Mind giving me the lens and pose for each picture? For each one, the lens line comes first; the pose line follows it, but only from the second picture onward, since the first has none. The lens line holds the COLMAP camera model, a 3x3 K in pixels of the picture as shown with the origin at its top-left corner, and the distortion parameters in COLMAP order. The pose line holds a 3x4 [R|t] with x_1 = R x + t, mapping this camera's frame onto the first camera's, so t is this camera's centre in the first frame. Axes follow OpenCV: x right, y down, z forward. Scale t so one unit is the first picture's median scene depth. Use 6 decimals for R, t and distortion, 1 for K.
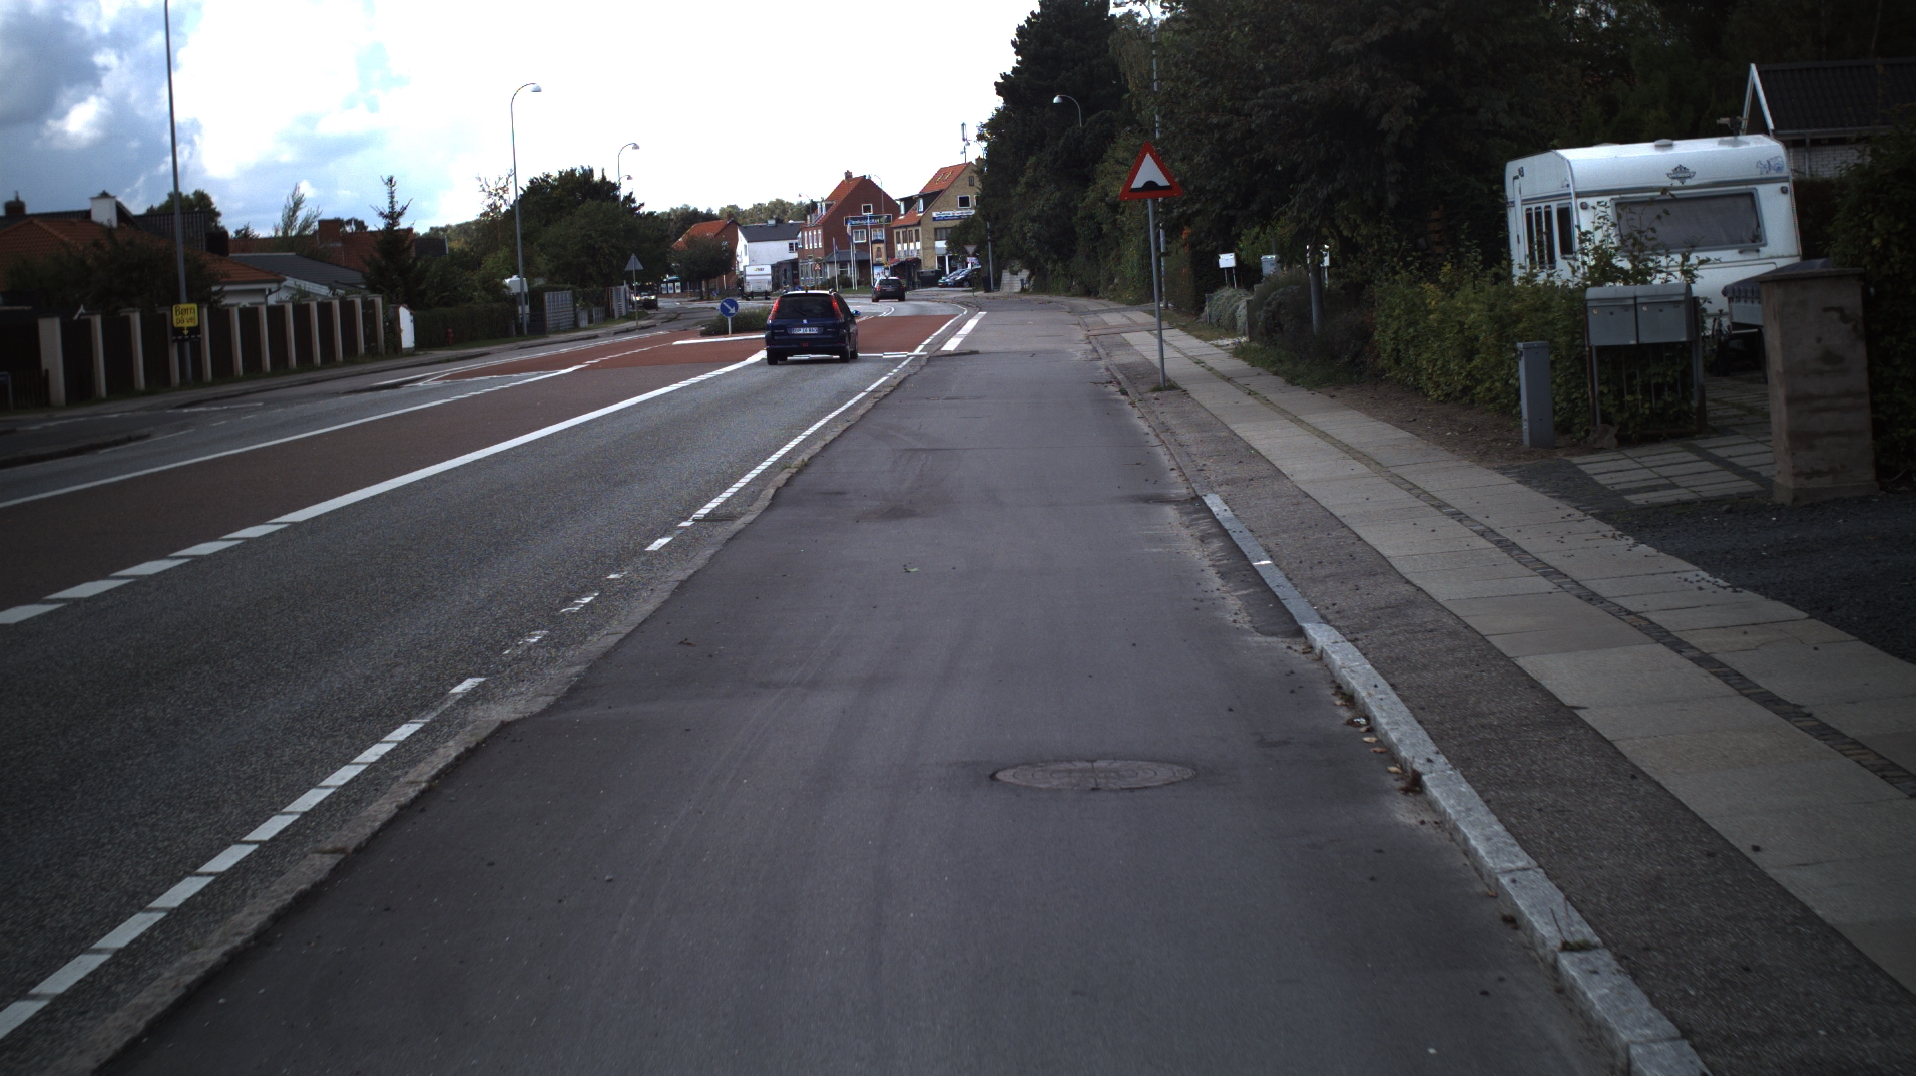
lens RADIAL K [[5391.2, 0, 964.4], [0, 5391.2, 541.9], [0, 0, 1]] dist [-0.488681, 0.000000]
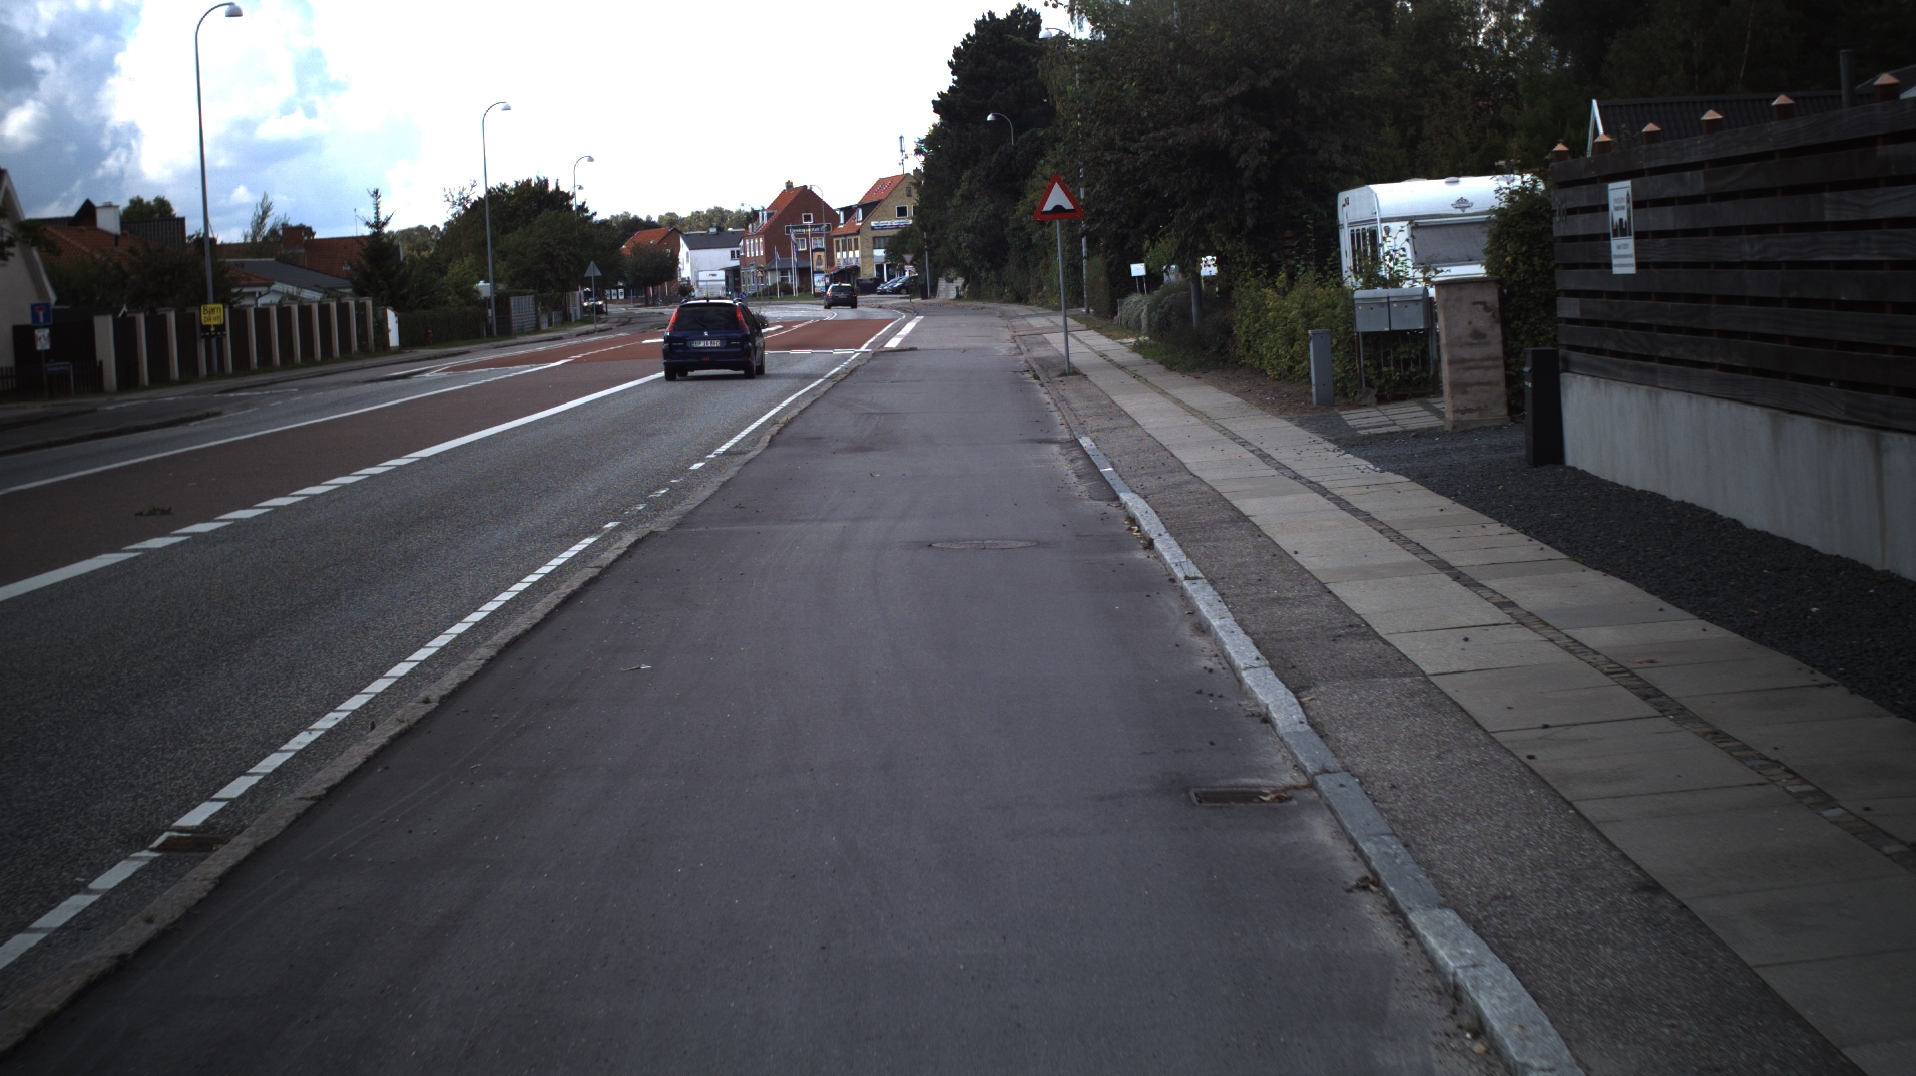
lens RADIAL K [[5391.2, 0, 954.0], [0, 5391.2, 533.7], [0, 0, 1]] dist [-0.488681, 0.000000]
pose [[0.999940, 0.004204, 0.010086, -0.001328], [-0.004174, 0.999987, -0.003055, 0.011591], [-0.010099, 0.003013, 0.999944, -0.224448]]
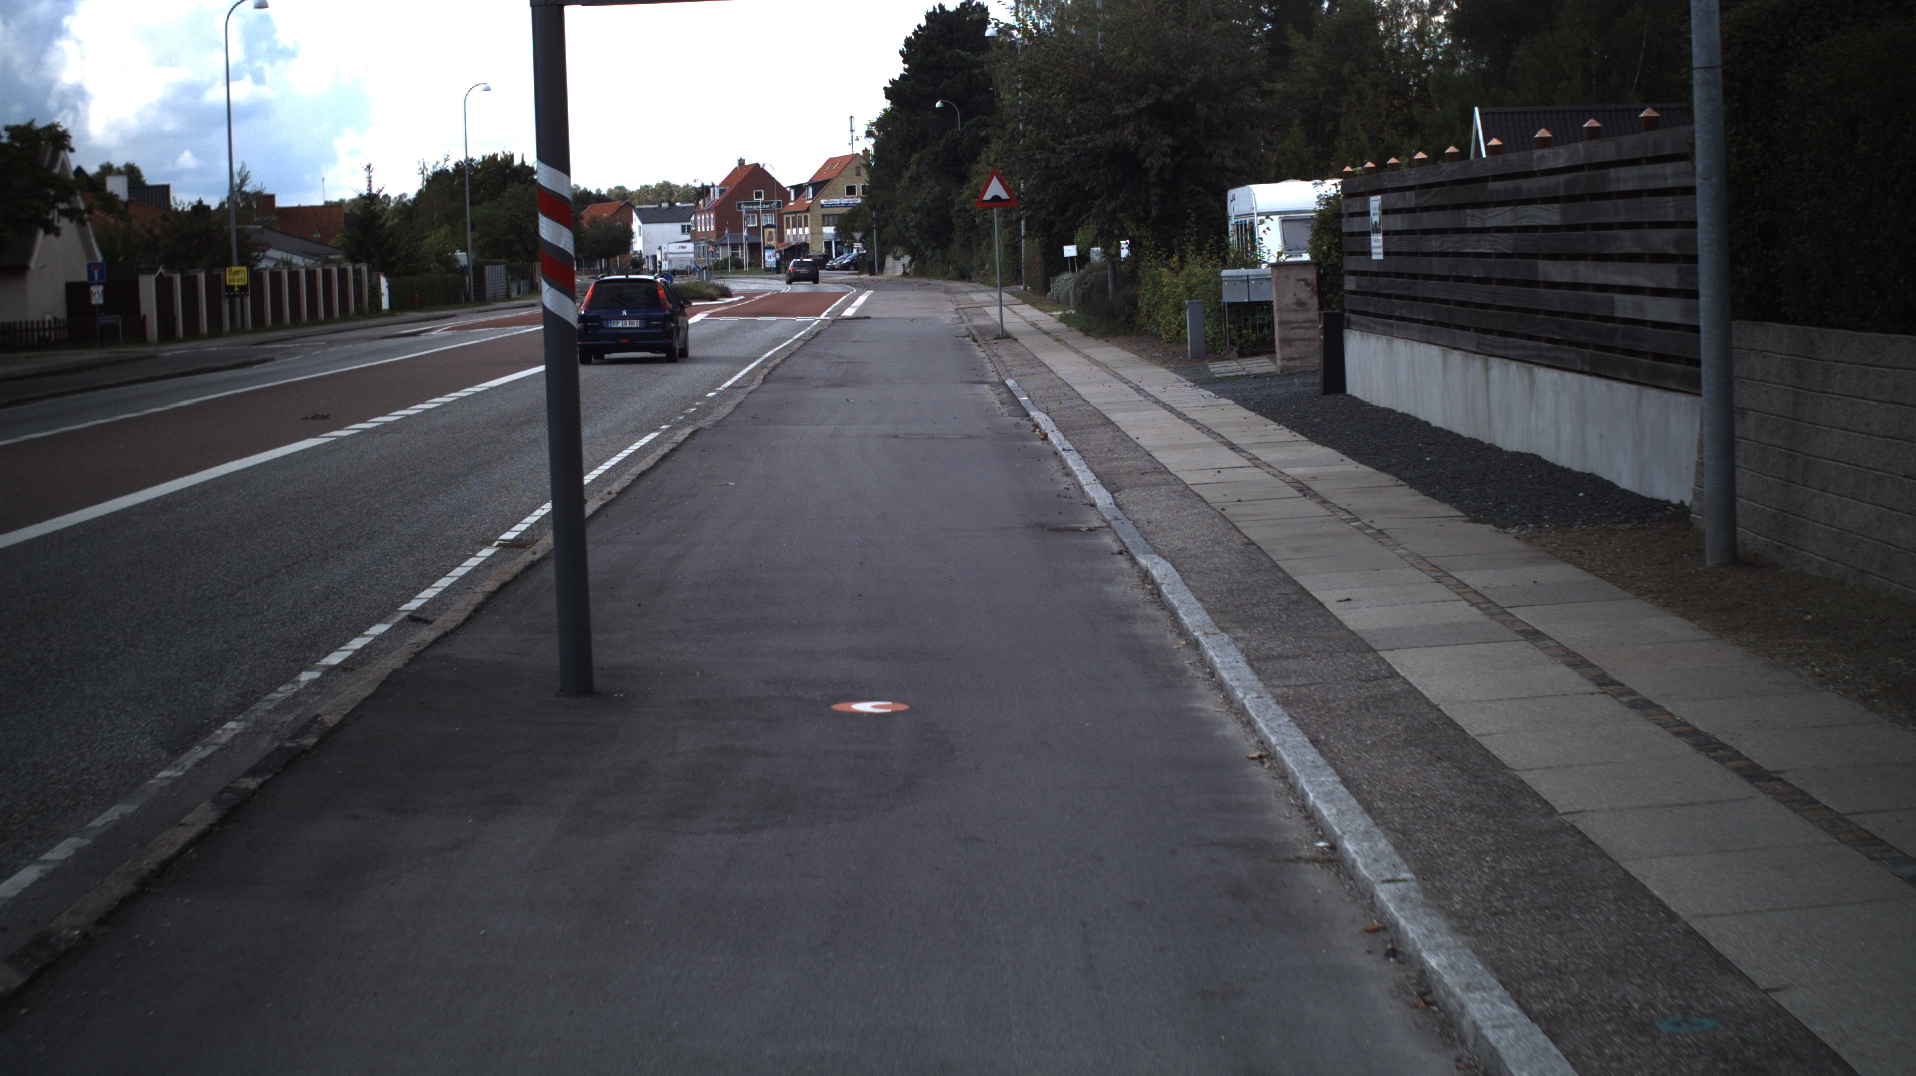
lens RADIAL K [[5391.2, 0, 960.0], [0, 5391.2, 538.4], [0, 0, 1]] dist [-0.488681, 0.000000]
pose [[0.999499, 0.022305, 0.022471, -0.005738], [-0.022348, 0.999749, 0.001650, 0.023178], [-0.022428, -0.002151, 0.999746, -0.447871]]
